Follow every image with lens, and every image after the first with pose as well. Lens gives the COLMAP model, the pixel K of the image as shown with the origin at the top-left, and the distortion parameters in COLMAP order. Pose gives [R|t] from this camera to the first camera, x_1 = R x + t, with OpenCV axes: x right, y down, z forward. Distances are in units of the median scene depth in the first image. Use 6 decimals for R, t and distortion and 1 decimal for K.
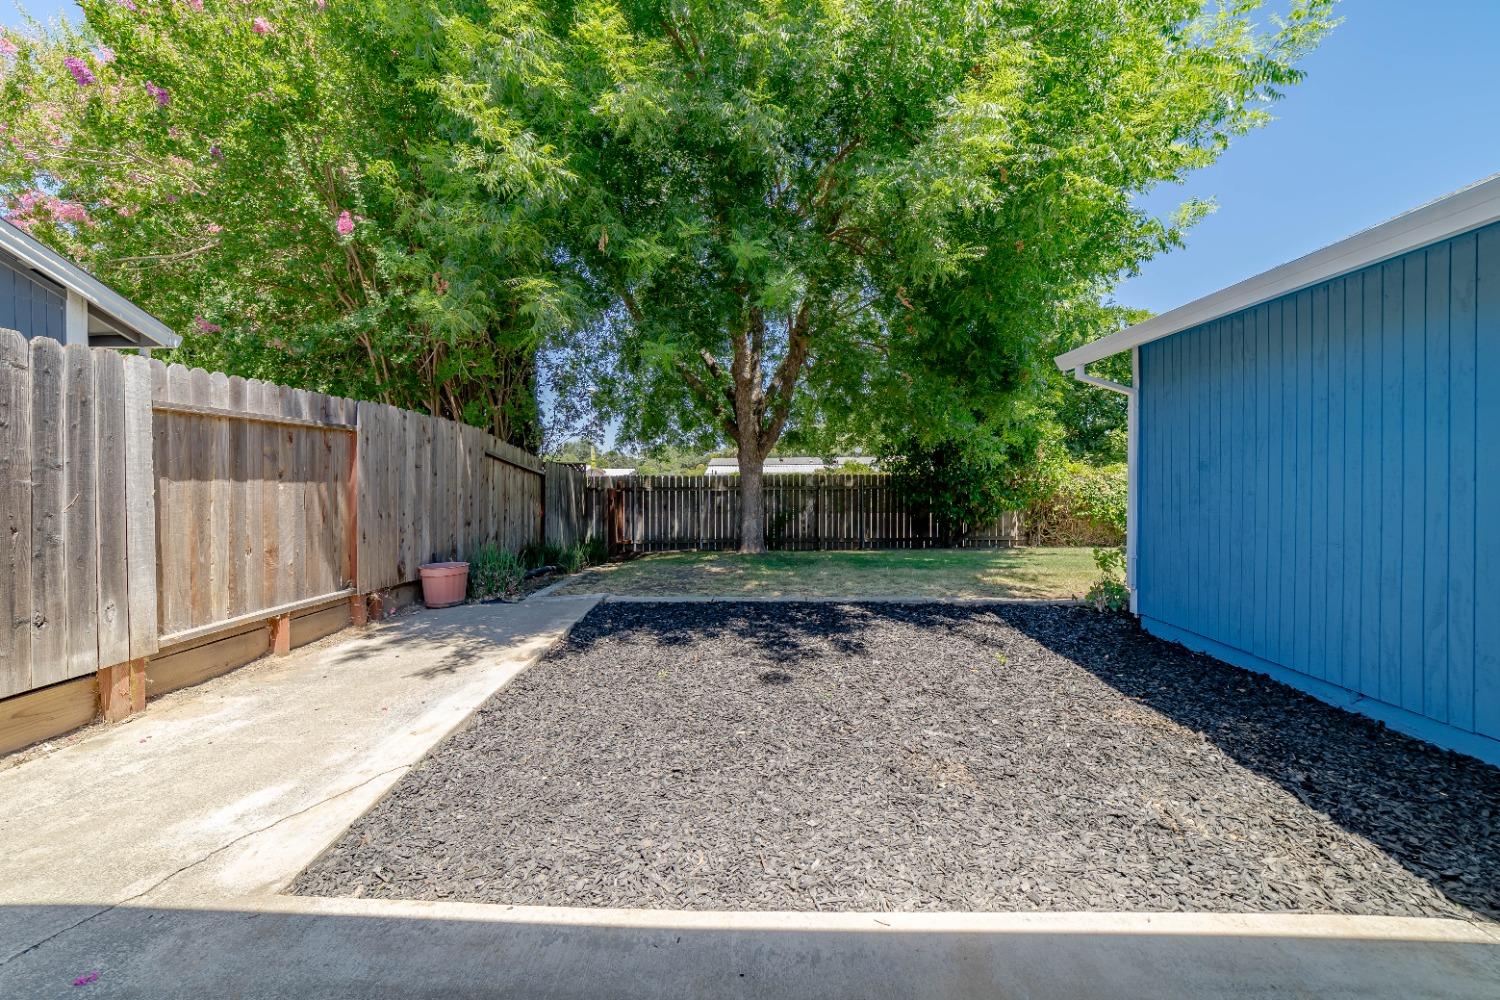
lens RADIAL K [[579.7, 0, 742.3], [0, 579.7, 482.9], [0, 0, 1]] dist [-0.022755, 0.007912]
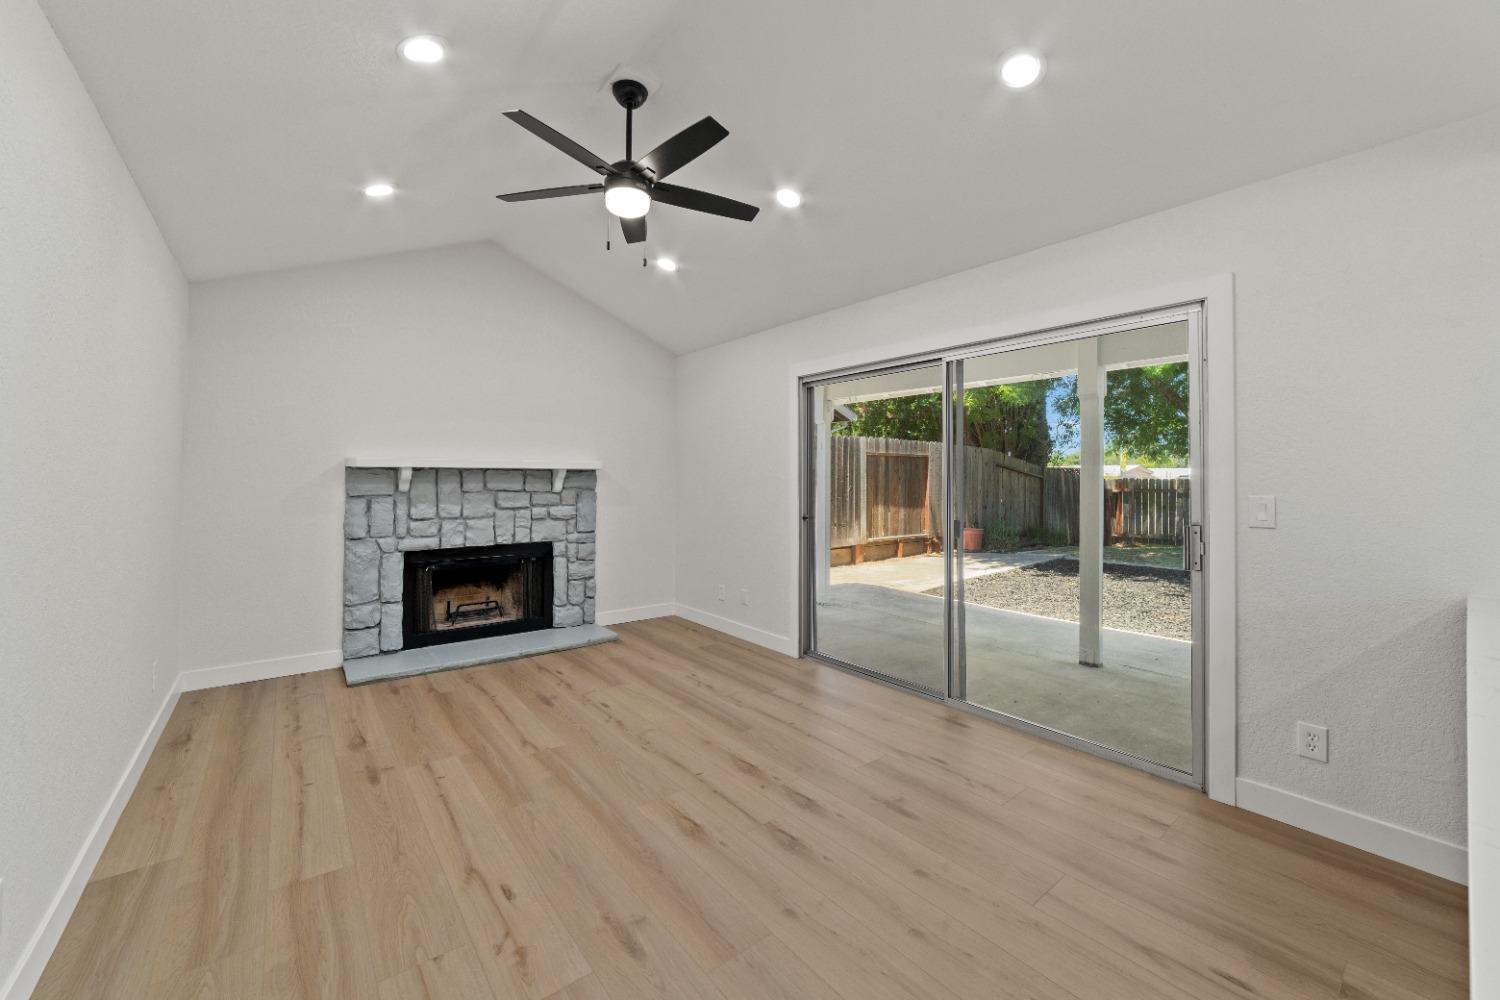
lens RADIAL K [[587.6, 0, 746.5], [0, 587.6, 468.2], [0, 0, 1]] dist [-0.029574, 0.009085]
pose [[0.652277, -0.006081, -0.757956, 0.550146], [-0.012475, 0.999746, -0.018756, -0.004903], [0.757878, 0.021689, 0.652035, -0.959804]]
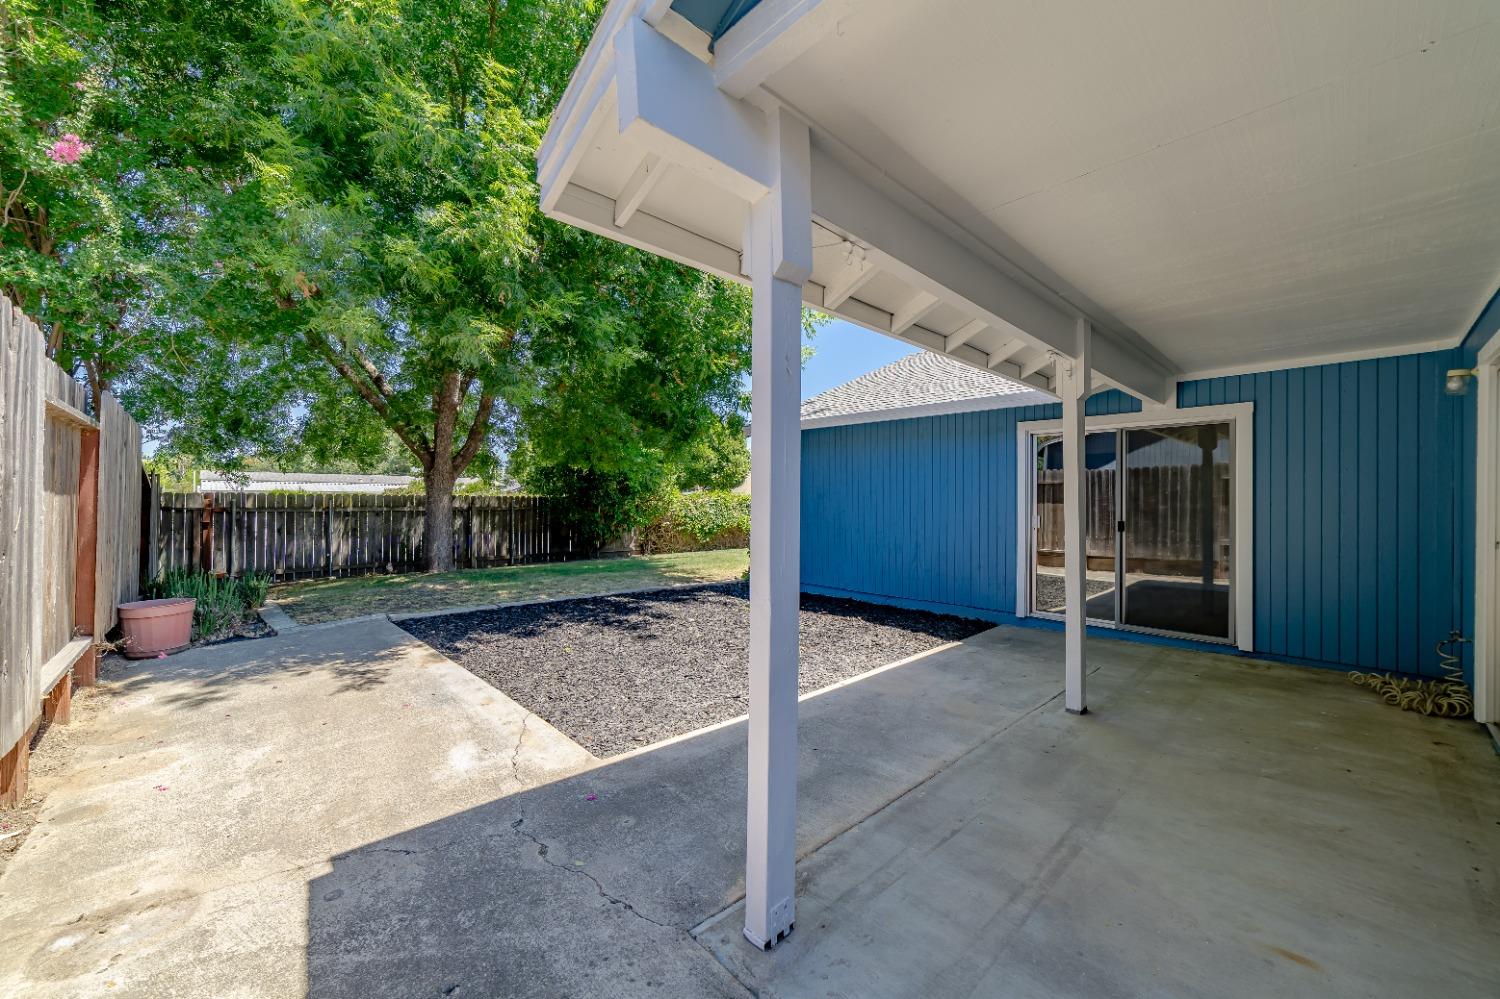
lens RADIAL K [[575.9, 0, 745.6], [0, 575.9, 499.8], [0, 0, 1]] dist [-0.022540, 0.008460]
pose [[0.701806, 0.013739, 0.712236, -0.668601], [-0.005415, 0.999888, -0.013952, 0.011600], [-0.712348, 0.005934, 0.701802, -0.155444]]
